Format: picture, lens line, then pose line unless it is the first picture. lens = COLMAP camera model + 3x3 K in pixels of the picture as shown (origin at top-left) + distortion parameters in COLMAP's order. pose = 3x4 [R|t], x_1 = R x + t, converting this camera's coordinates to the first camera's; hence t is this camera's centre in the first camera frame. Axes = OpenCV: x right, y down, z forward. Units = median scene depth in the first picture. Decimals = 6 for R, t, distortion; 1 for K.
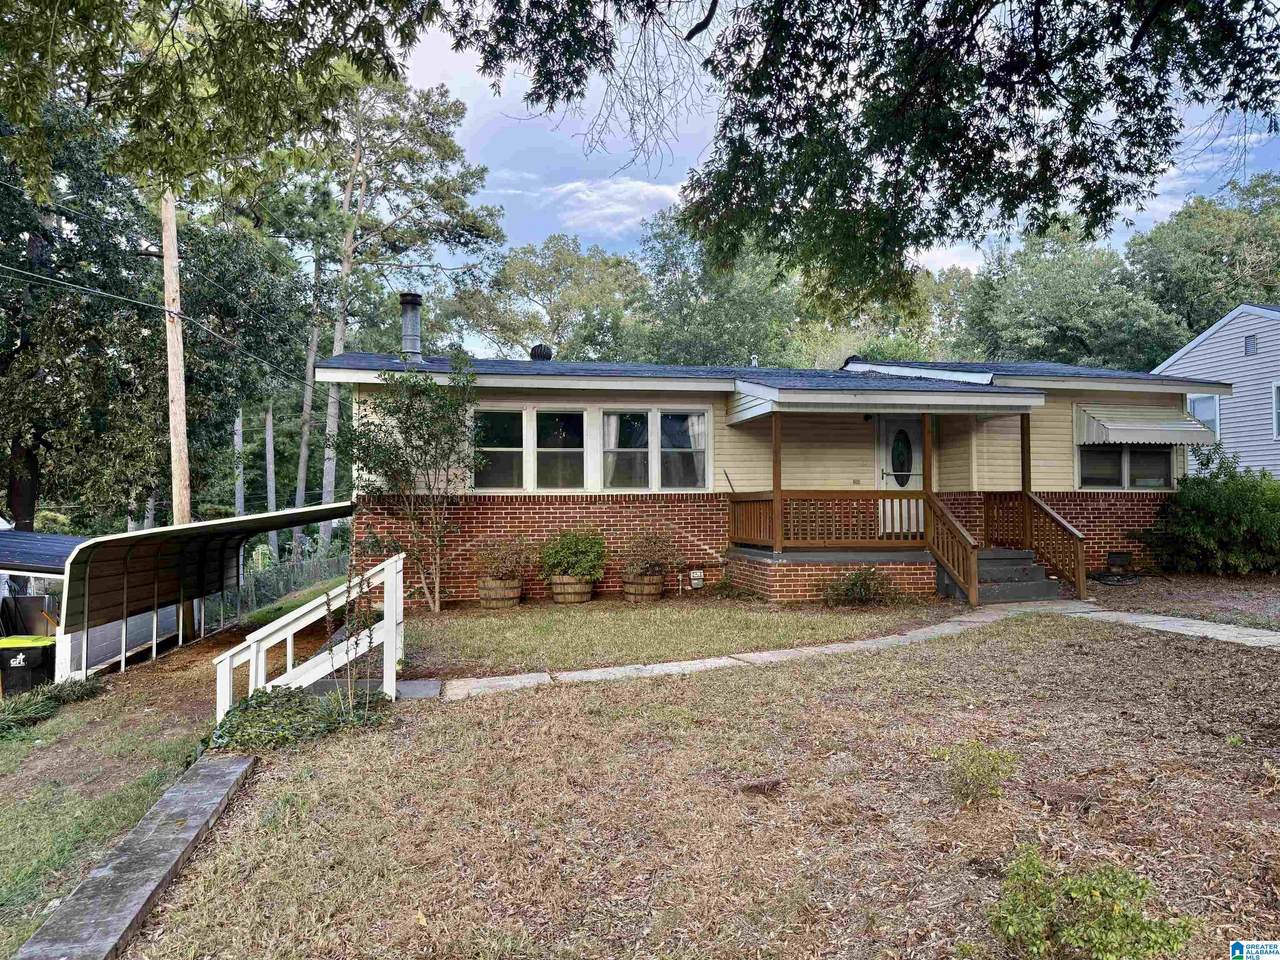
lens RADIAL K [[911.8, 0, 640.5], [0, 911.8, 469.5], [0, 0, 1]] dist [0.031004, -0.007669]
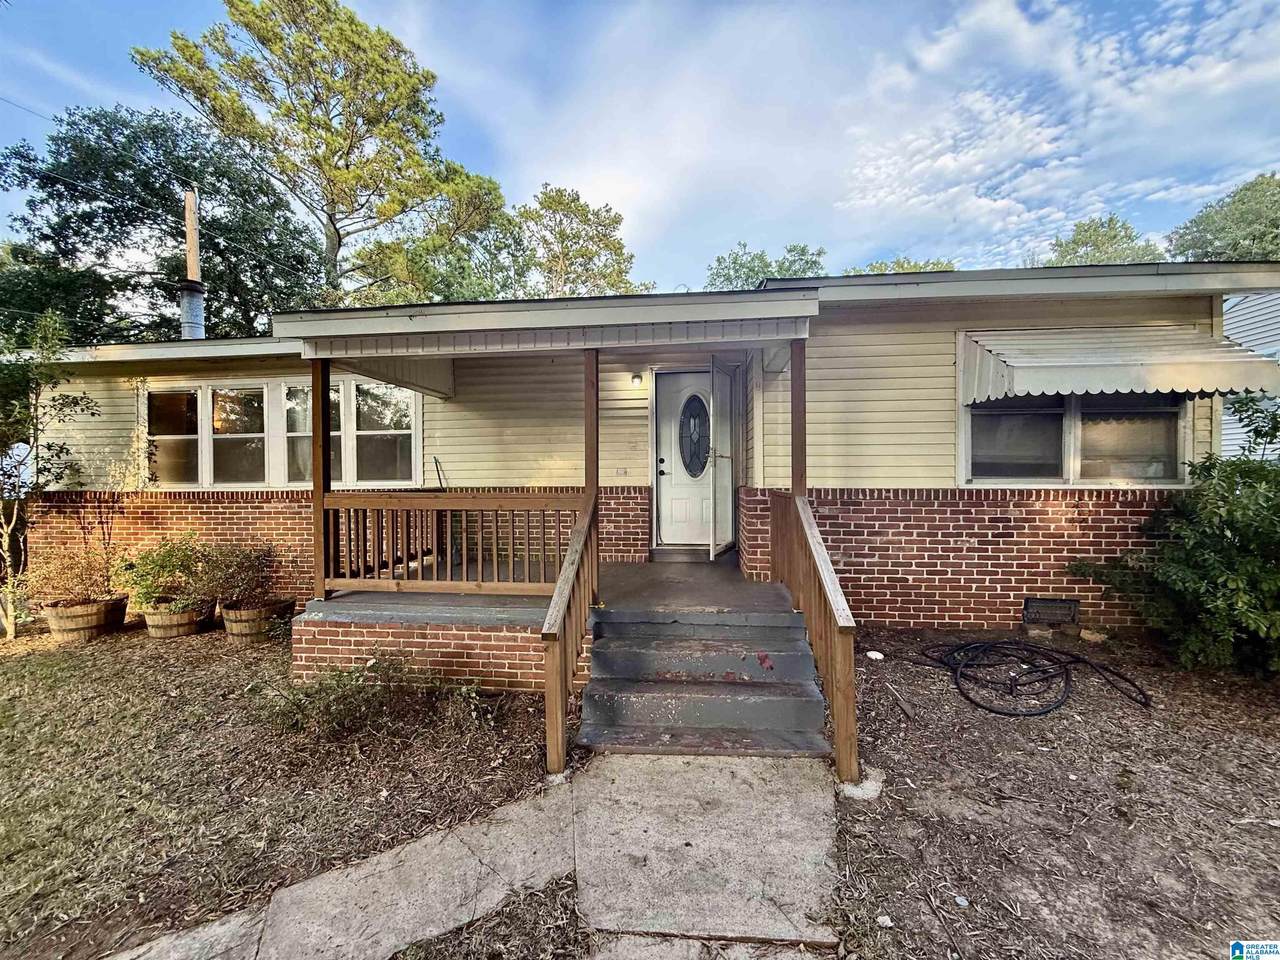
lens RADIAL K [[505.8, 0, 647.8], [0, 505.8, 470.4], [0, 0, 1]] dist [0.001698, 0.000965]
pose [[0.947600, -0.003925, -0.319435, 0.398028], [0.015792, 0.999278, 0.034568, -0.000559], [0.319068, -0.037802, 0.946978, 0.655169]]
